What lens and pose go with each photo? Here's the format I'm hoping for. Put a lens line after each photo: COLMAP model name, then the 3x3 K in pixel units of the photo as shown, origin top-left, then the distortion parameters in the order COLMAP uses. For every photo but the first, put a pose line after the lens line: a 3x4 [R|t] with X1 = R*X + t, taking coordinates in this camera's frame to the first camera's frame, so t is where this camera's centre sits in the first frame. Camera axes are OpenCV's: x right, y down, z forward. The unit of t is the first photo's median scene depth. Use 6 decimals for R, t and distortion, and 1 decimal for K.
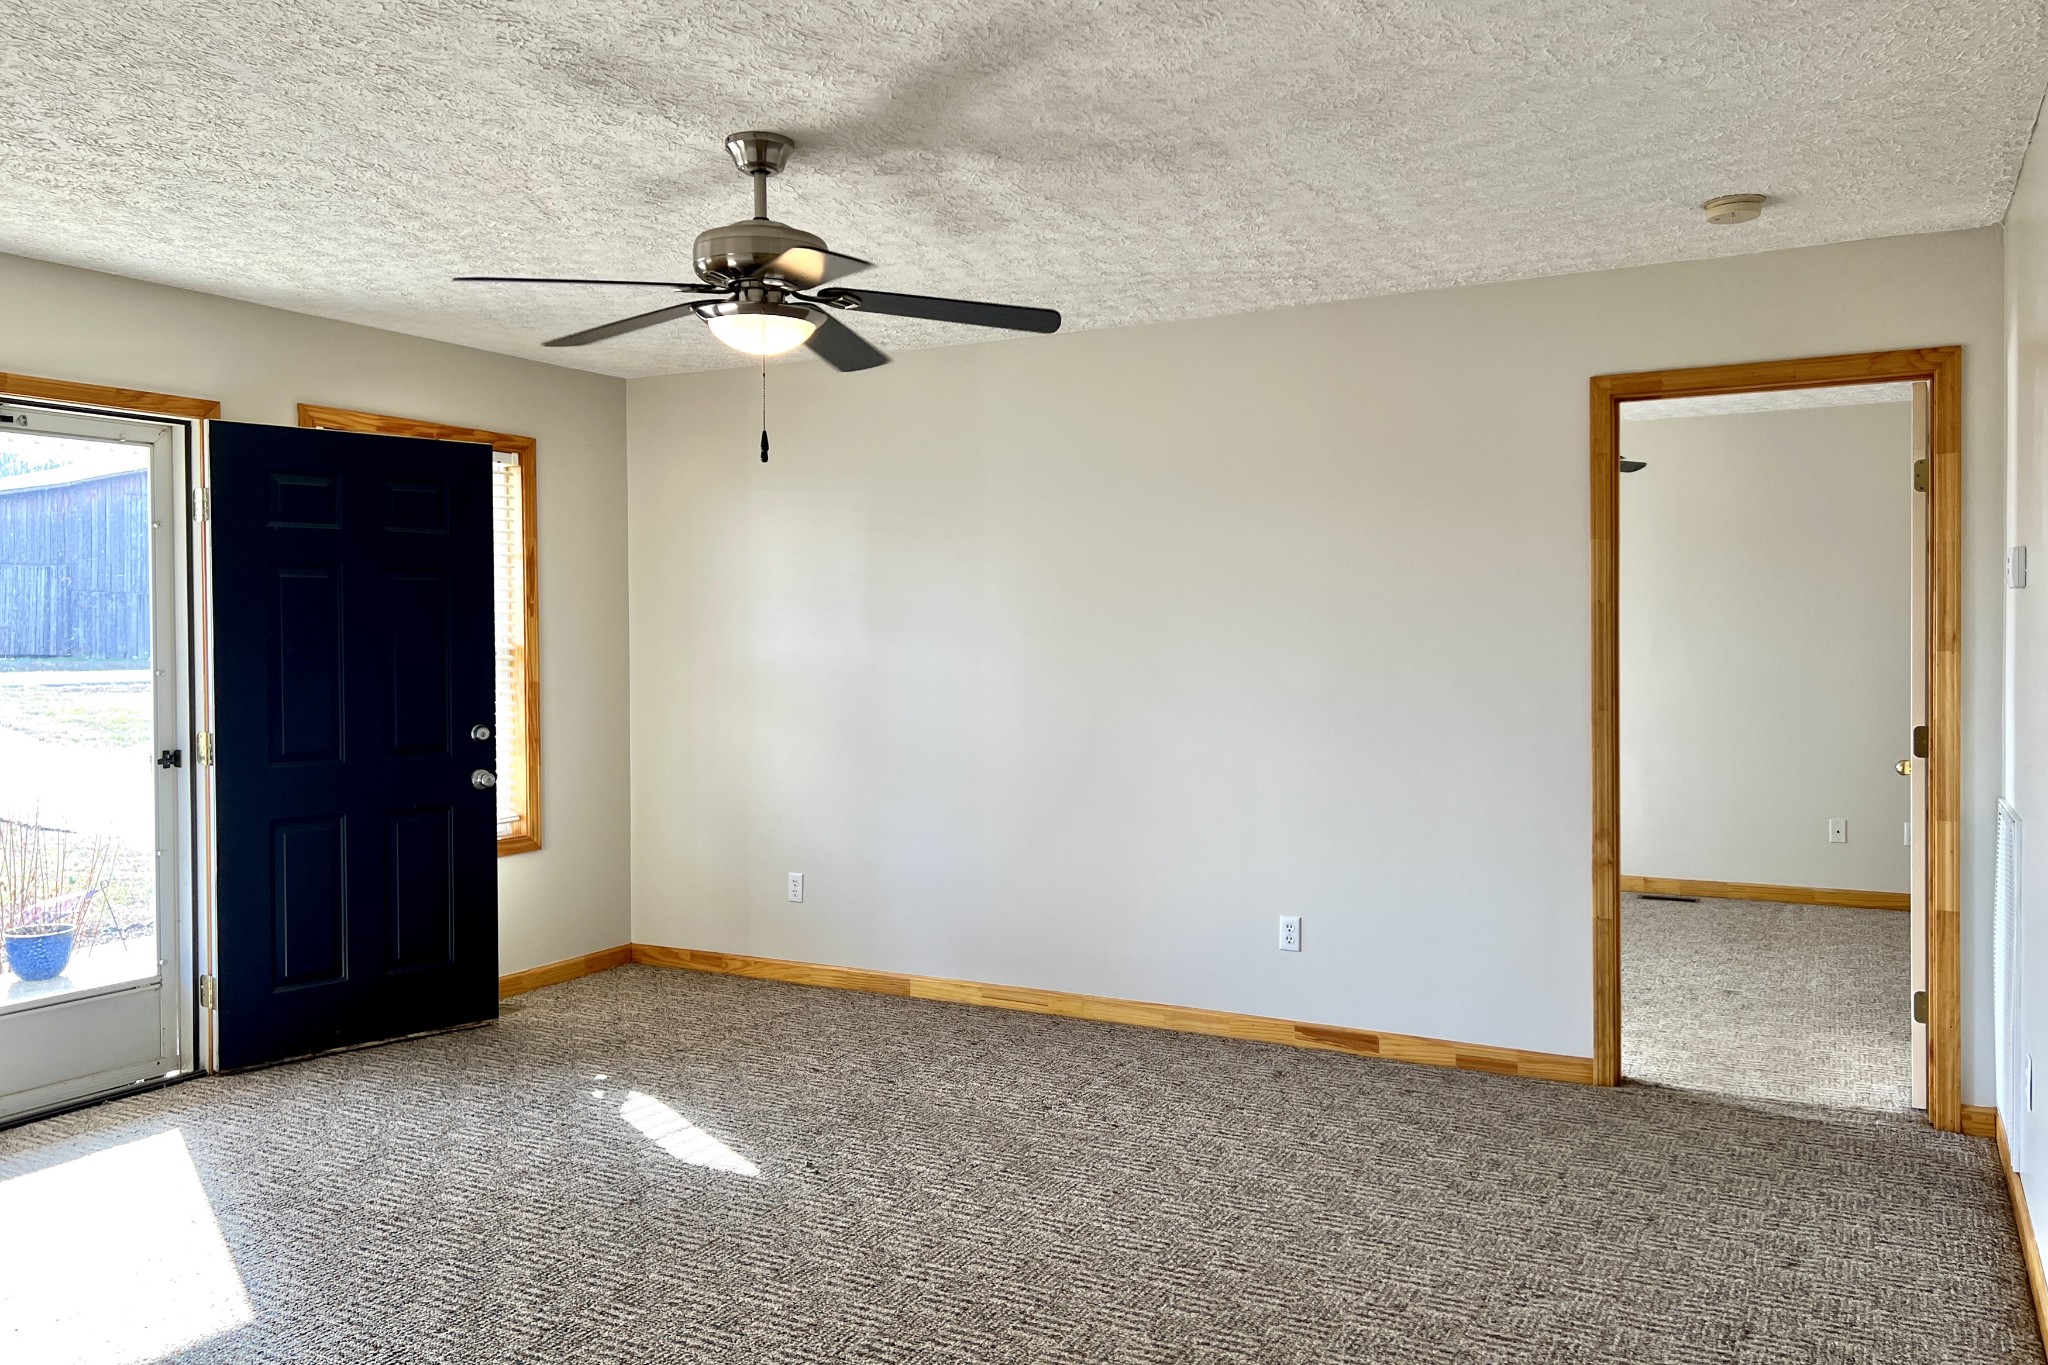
lens RADIAL K [[1543.1, 0, 1030.3], [0, 1543.1, 663.2], [0, 0, 1]] dist [0.056243, 0.001452]
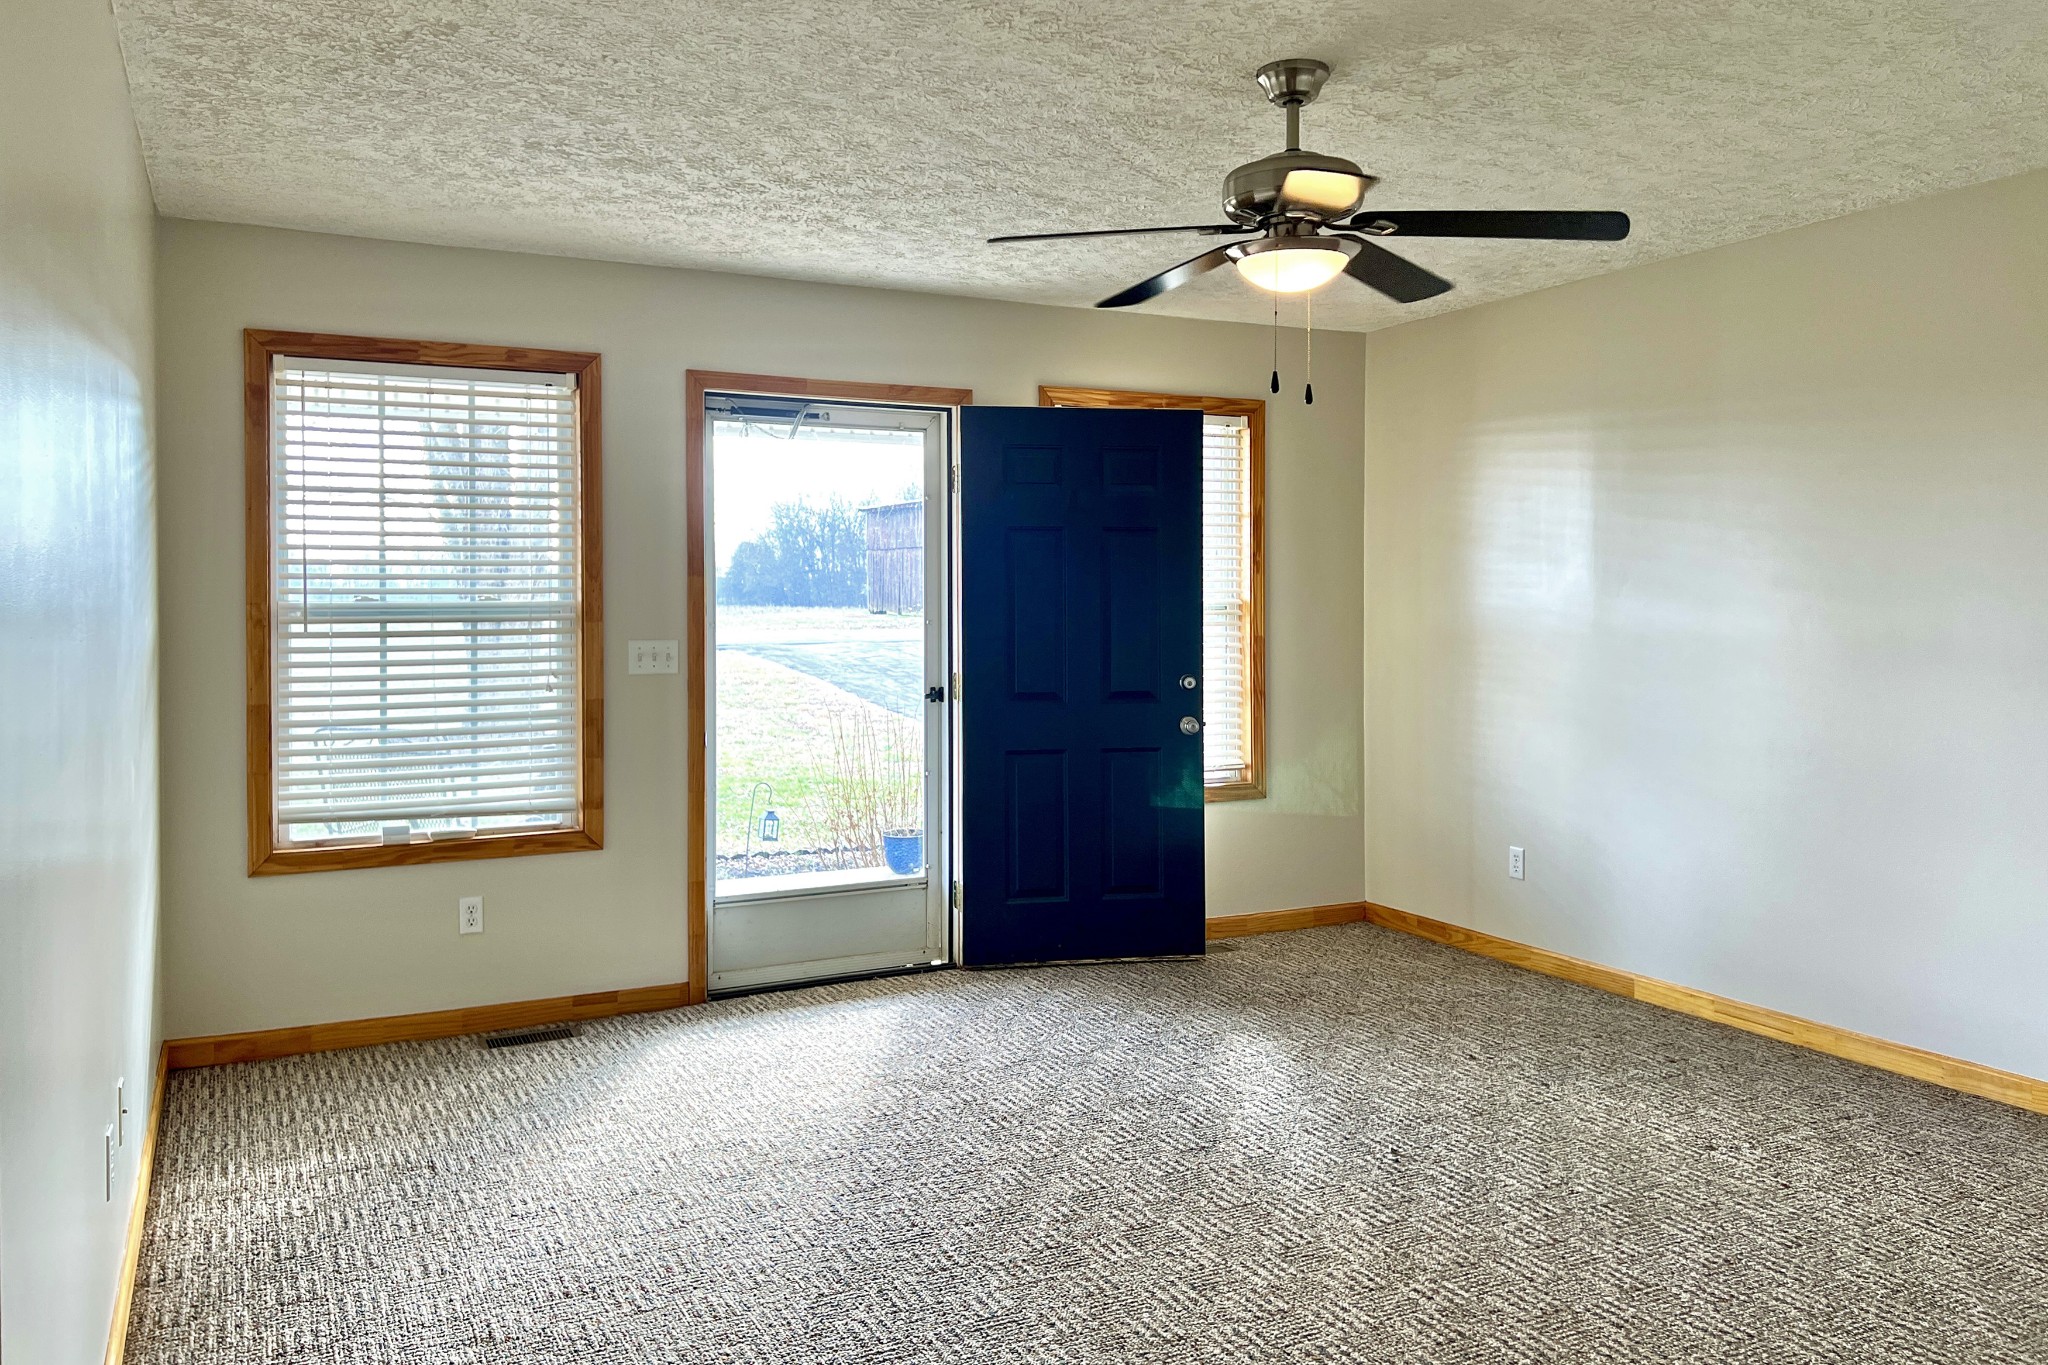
lens RADIAL K [[1550.3, 0, 1069.0], [0, 1550.3, 604.2], [0, 0, 1]] dist [0.140112, -0.133594]
pose [[0.835320, 0.000639, -0.549763, 0.213854], [-0.010130, 0.999847, -0.014229, 0.010373], [0.549670, 0.017455, 0.835199, 0.095222]]
